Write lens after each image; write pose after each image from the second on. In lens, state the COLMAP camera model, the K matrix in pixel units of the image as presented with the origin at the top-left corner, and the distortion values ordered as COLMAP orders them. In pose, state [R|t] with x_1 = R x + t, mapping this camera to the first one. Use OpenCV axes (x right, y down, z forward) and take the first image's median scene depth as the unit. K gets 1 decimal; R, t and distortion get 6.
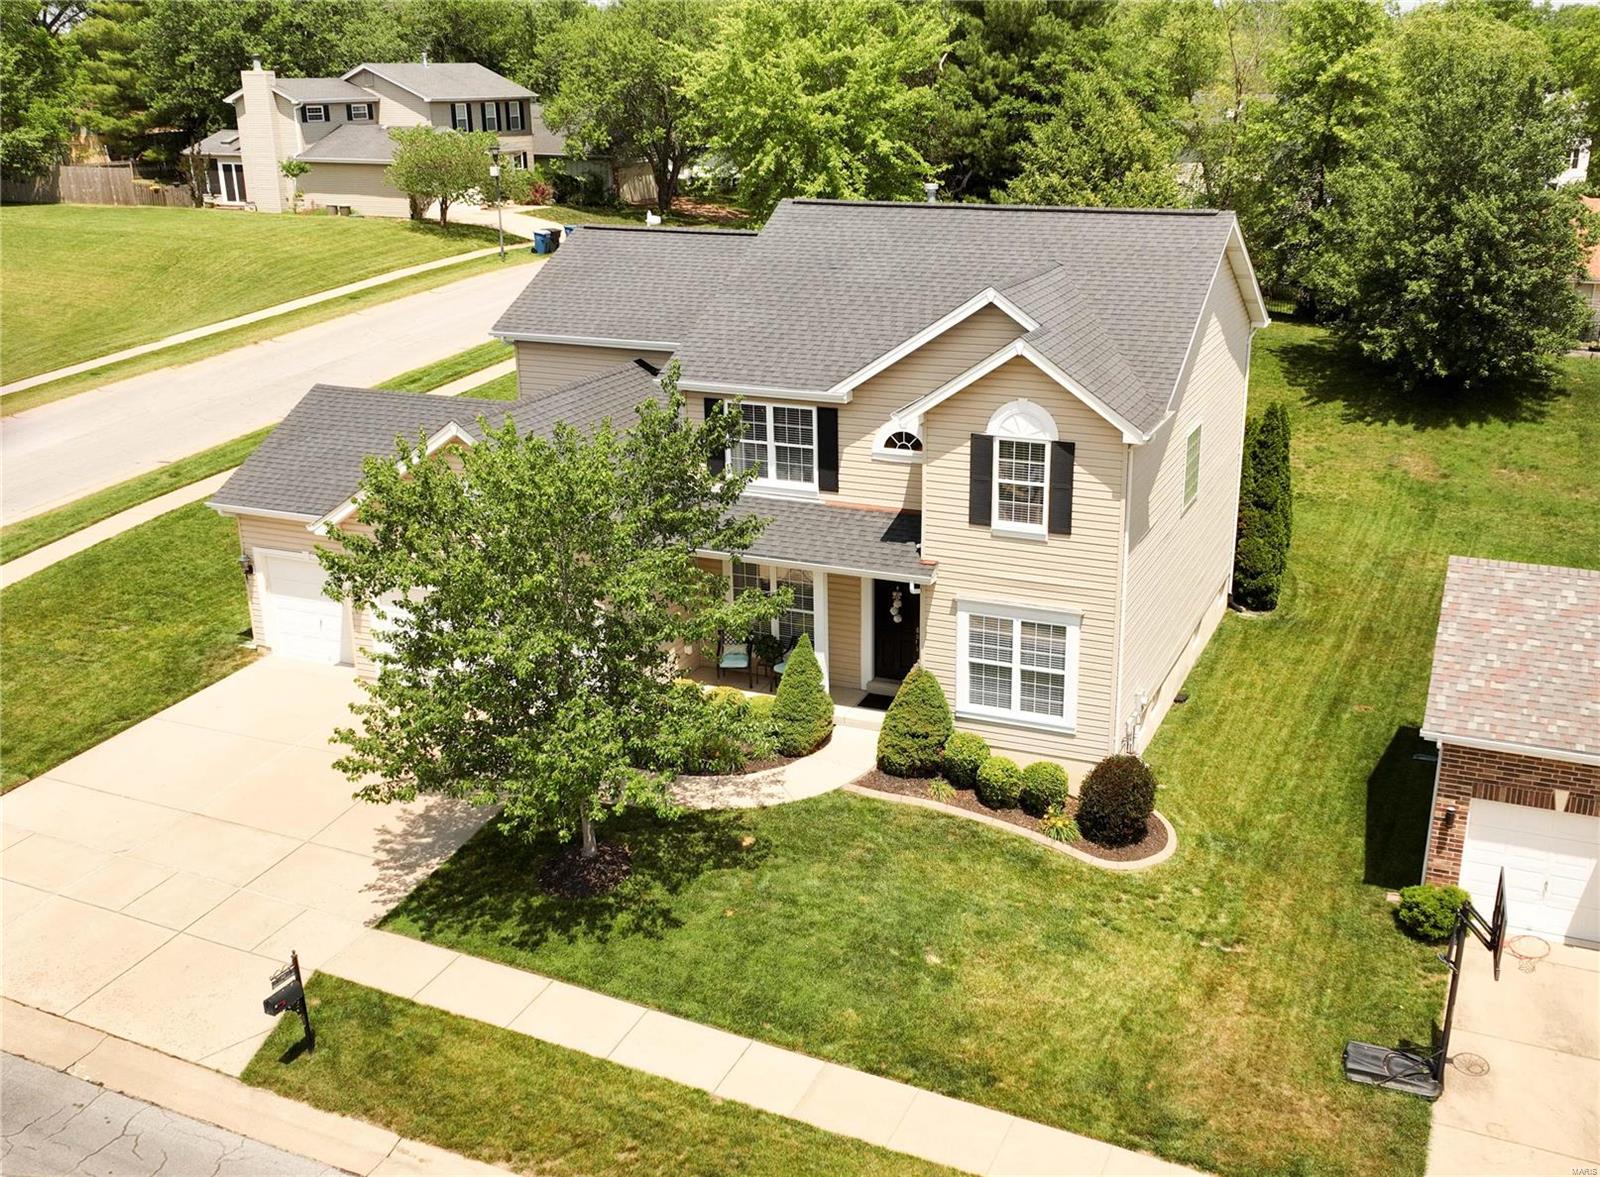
lens RADIAL K [[1565.5, 0, 831.7], [0, 1565.5, 569.2], [0, 0, 1]] dist [0.013398, 0.004393]
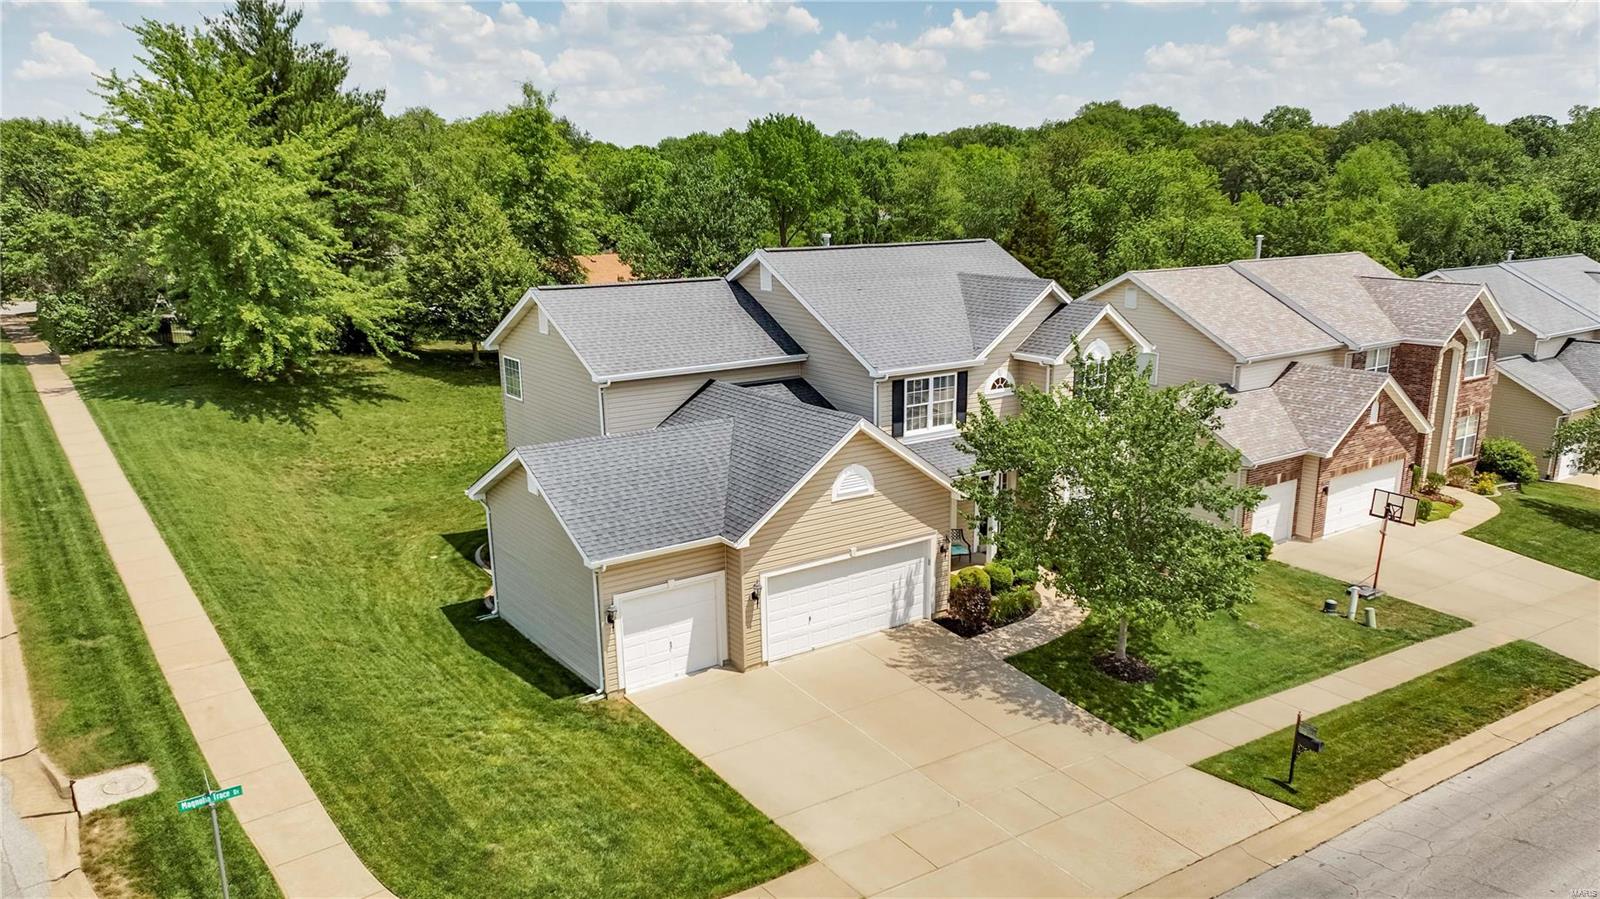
lens RADIAL K [[1173.7, 0, 800.0], [0, 1173.7, 449.5], [0, 0, 1]] dist [0.017619, 0.006316]
pose [[0.526298, -0.188084, 0.829238, -1.112761], [0.260527, 0.963994, 0.053299, -0.139302], [-0.809405, 0.187988, 0.556349, 0.530560]]
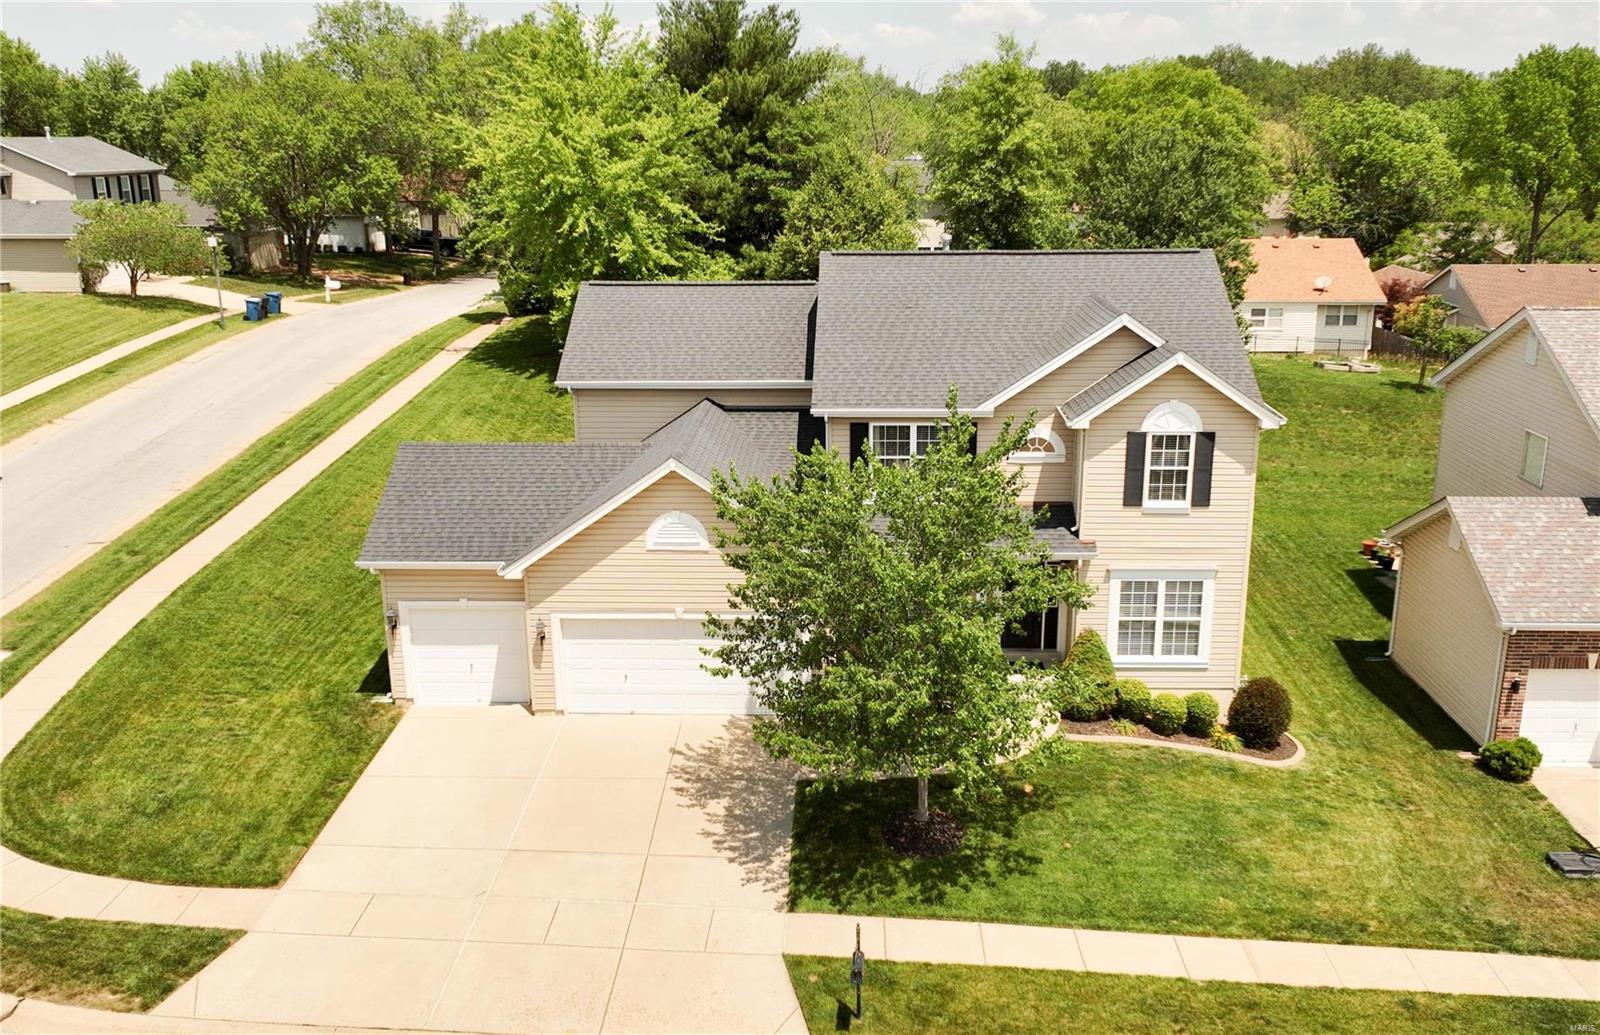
lens RADIAL K [[1446.2, 0, 800.0], [0, 1446.2, 517.5], [0, 0, 1]] dist [0.011118, -0.003817]
pose [[0.937649, -0.091752, 0.335255, -0.520305], [0.109755, 0.993338, -0.035112, -0.007956], [-0.329800, 0.069719, 0.941473, 0.020928]]
